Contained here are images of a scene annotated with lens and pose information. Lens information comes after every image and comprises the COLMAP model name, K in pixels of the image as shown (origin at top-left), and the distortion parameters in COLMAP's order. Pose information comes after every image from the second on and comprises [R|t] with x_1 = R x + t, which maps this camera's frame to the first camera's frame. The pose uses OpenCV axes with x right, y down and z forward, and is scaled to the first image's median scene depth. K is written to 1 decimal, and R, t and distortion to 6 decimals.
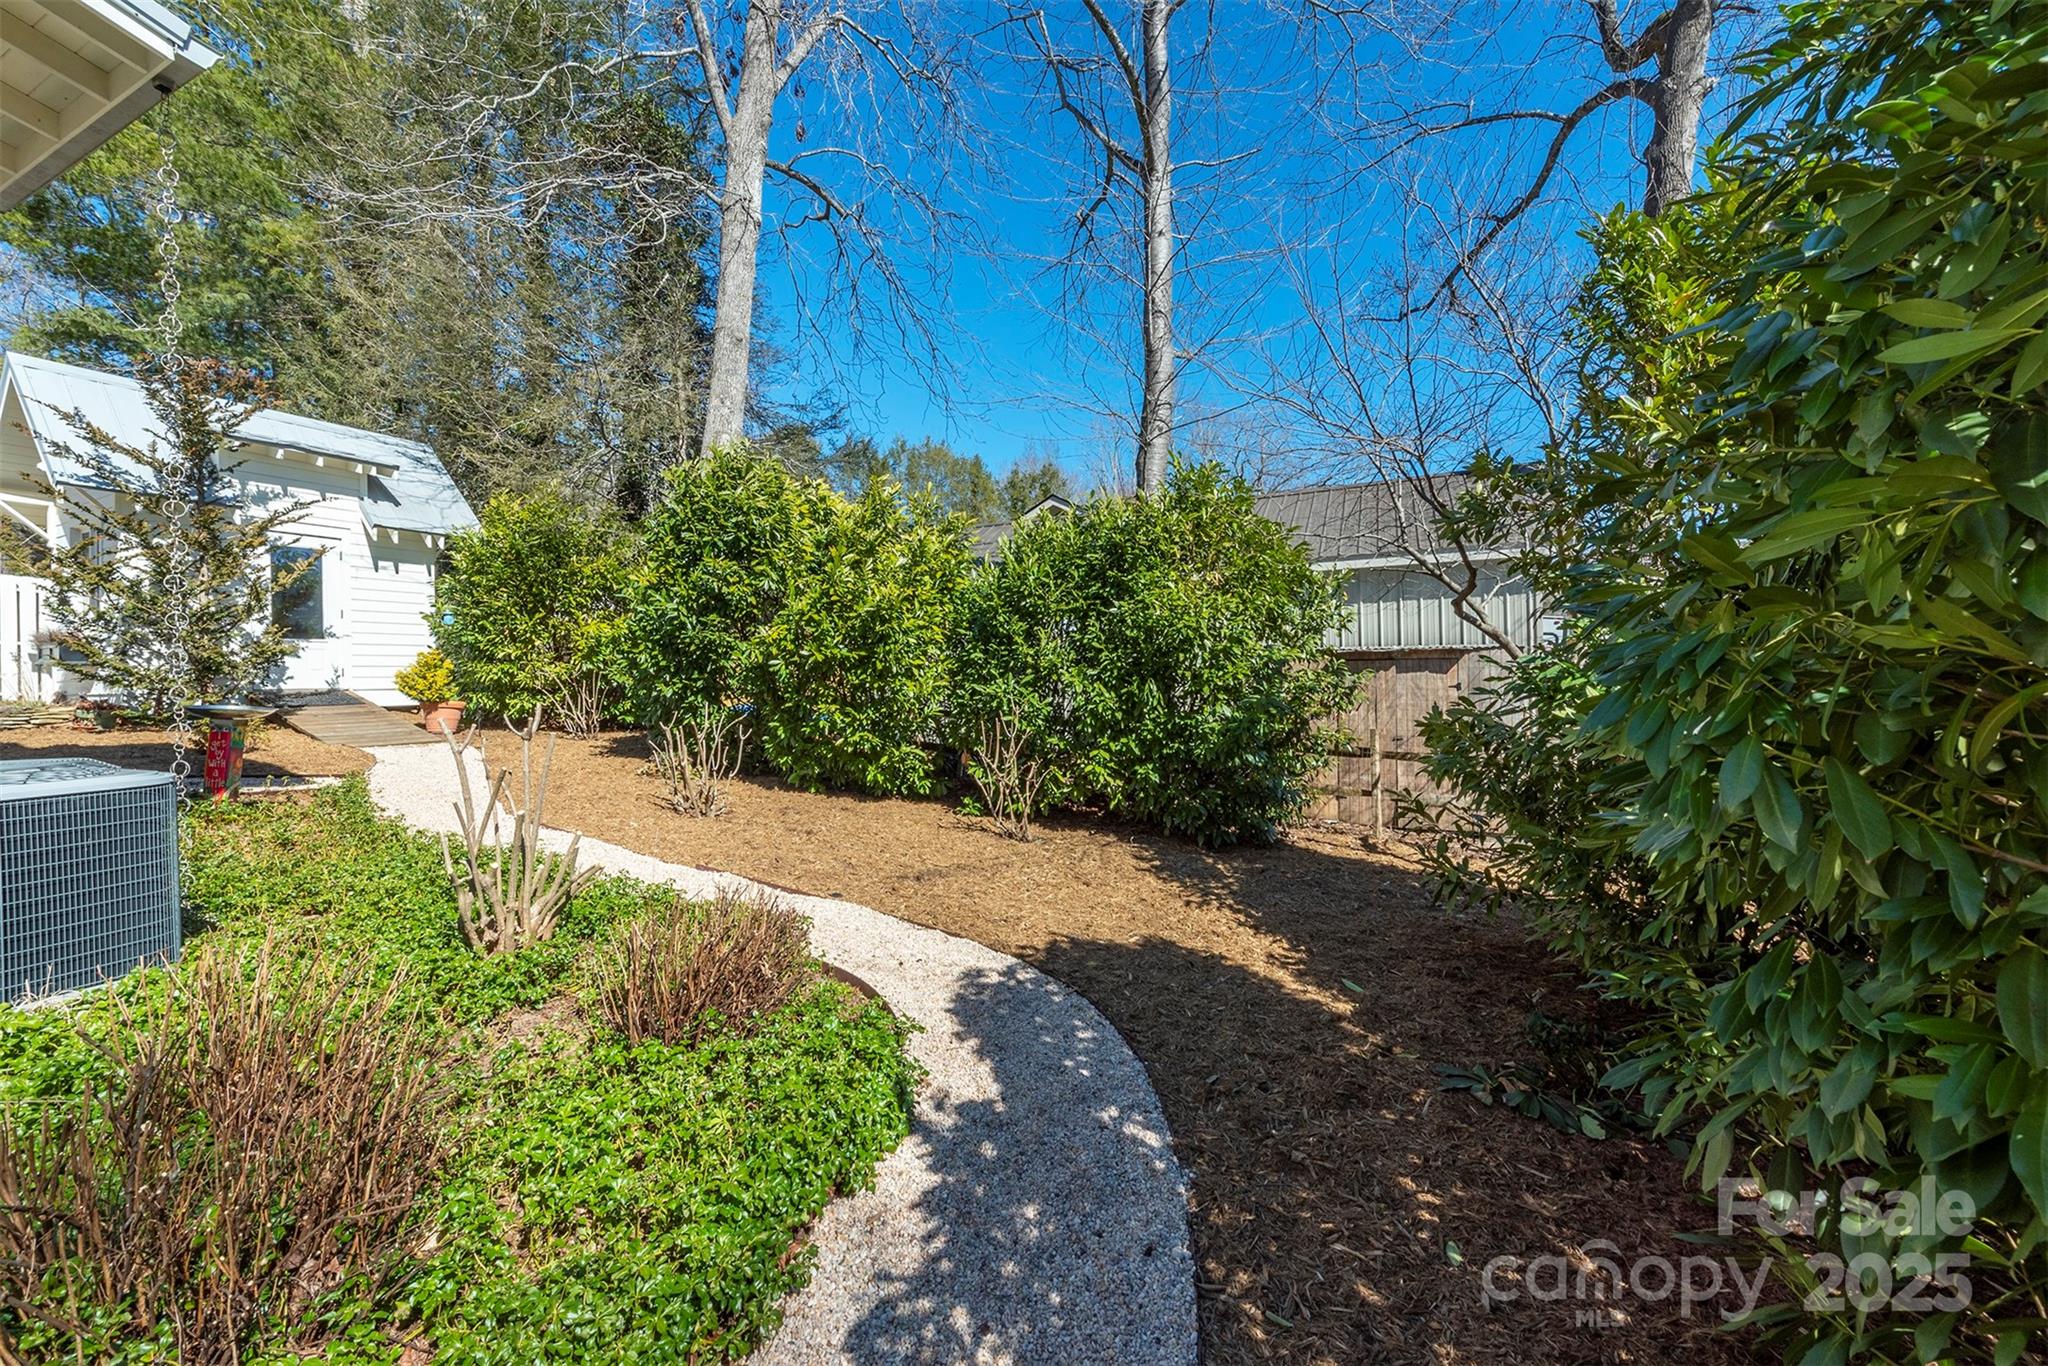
lens RADIAL K [[822.7, 0, 1024.5], [0, 822.7, 644.0], [0, 0, 1]] dist [0.007040, -0.001764]
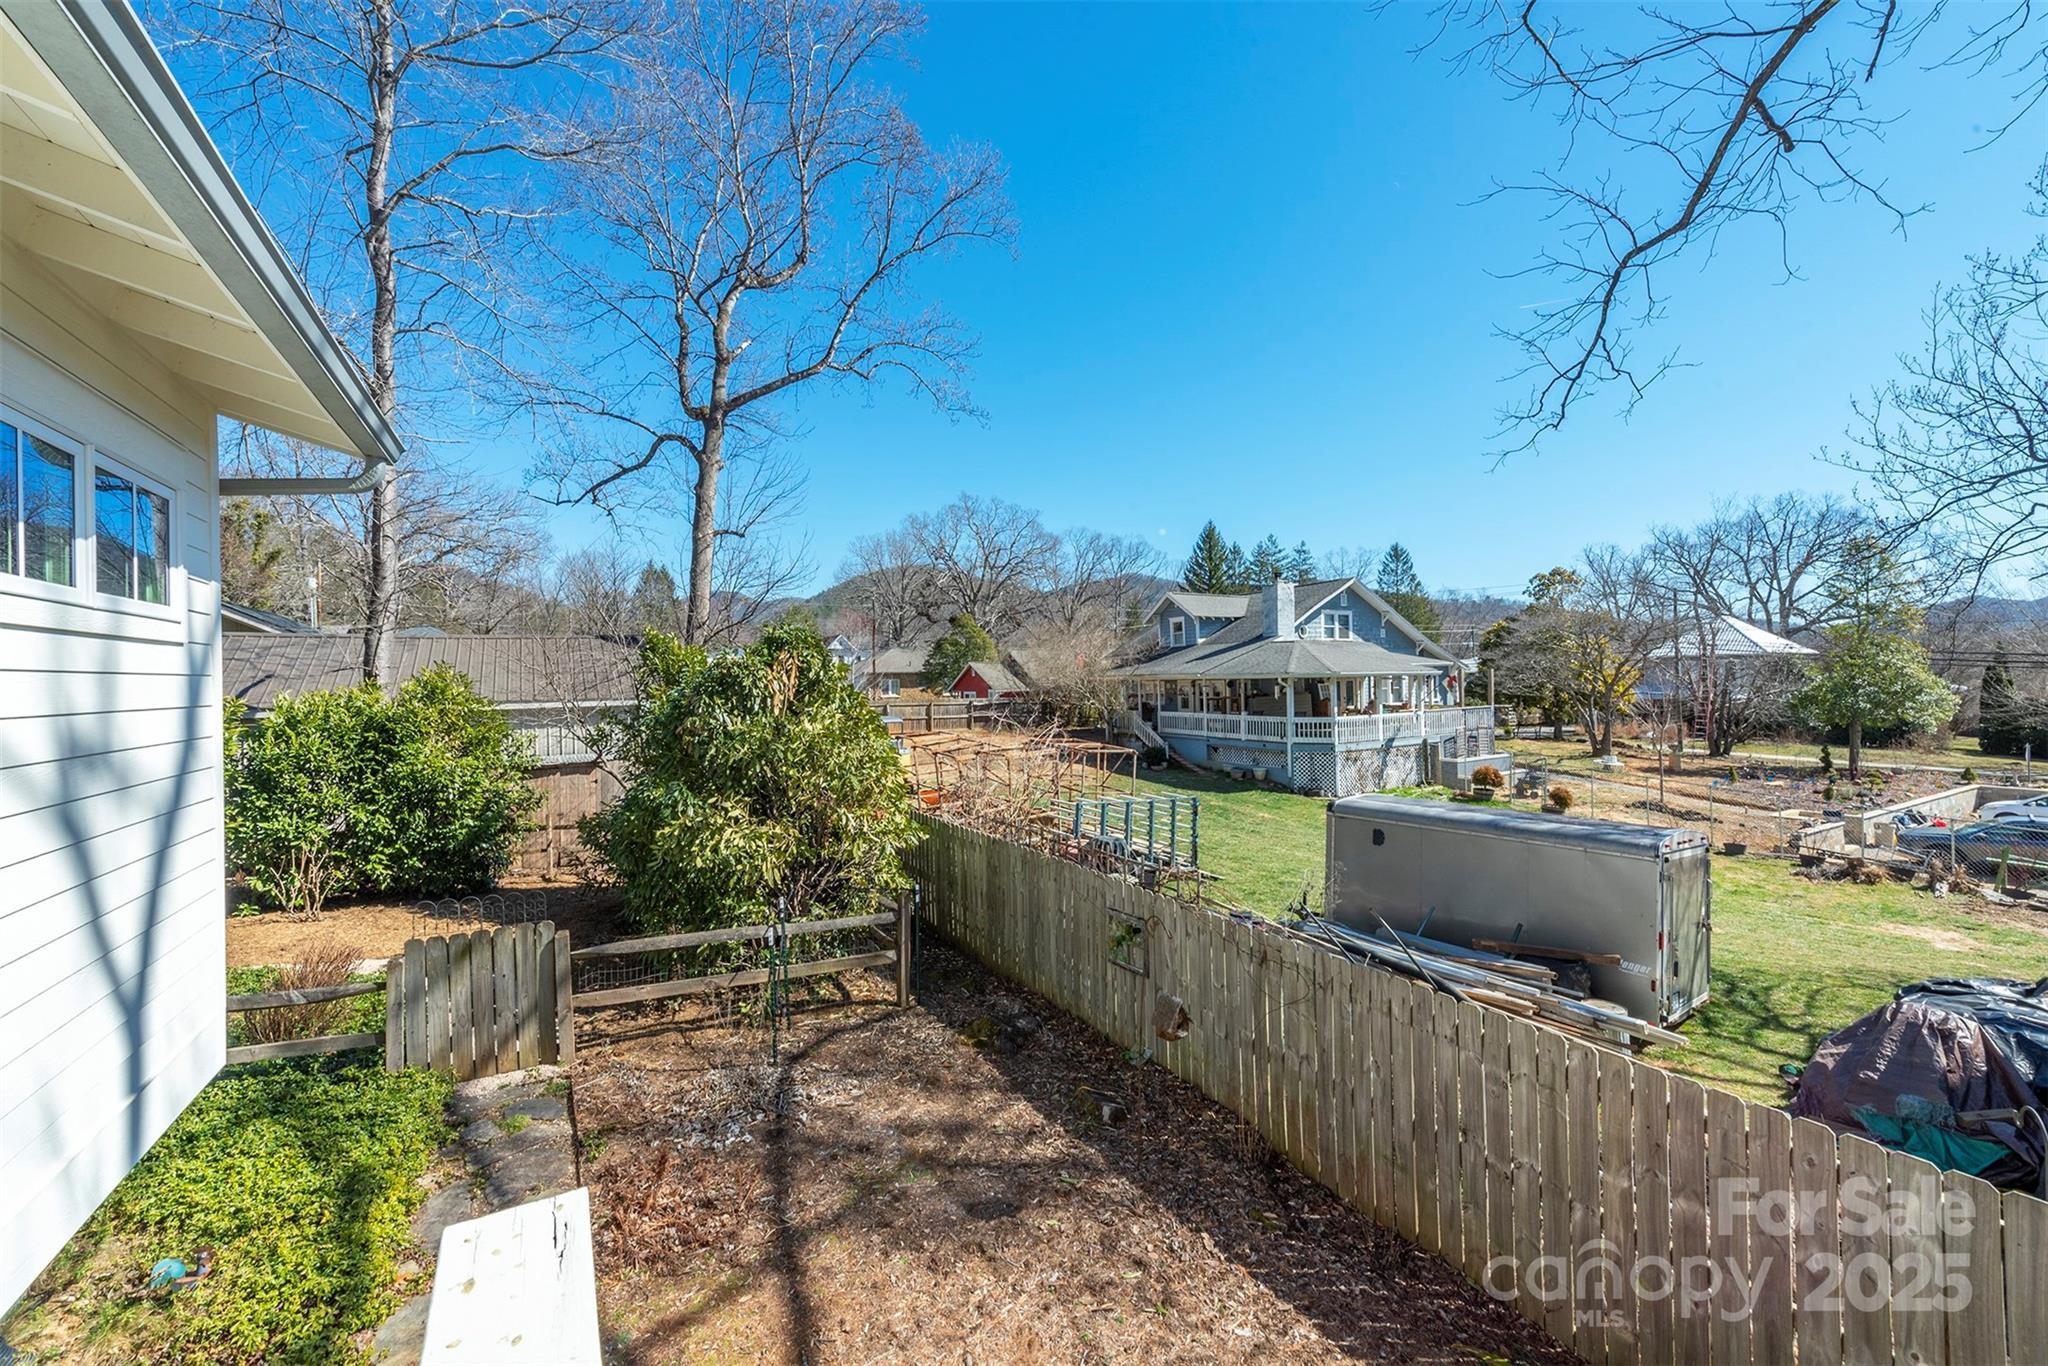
lens RADIAL K [[822.7, 0, 1012.4], [0, 822.7, 675.8], [0, 0, 1]] dist [0.007040, -0.001764]
pose [[0.585036, -0.001132, 0.811006, -0.495828], [-0.006747, 0.999958, 0.006262, -0.243358], [-0.810979, -0.009135, 0.585004, -0.976733]]
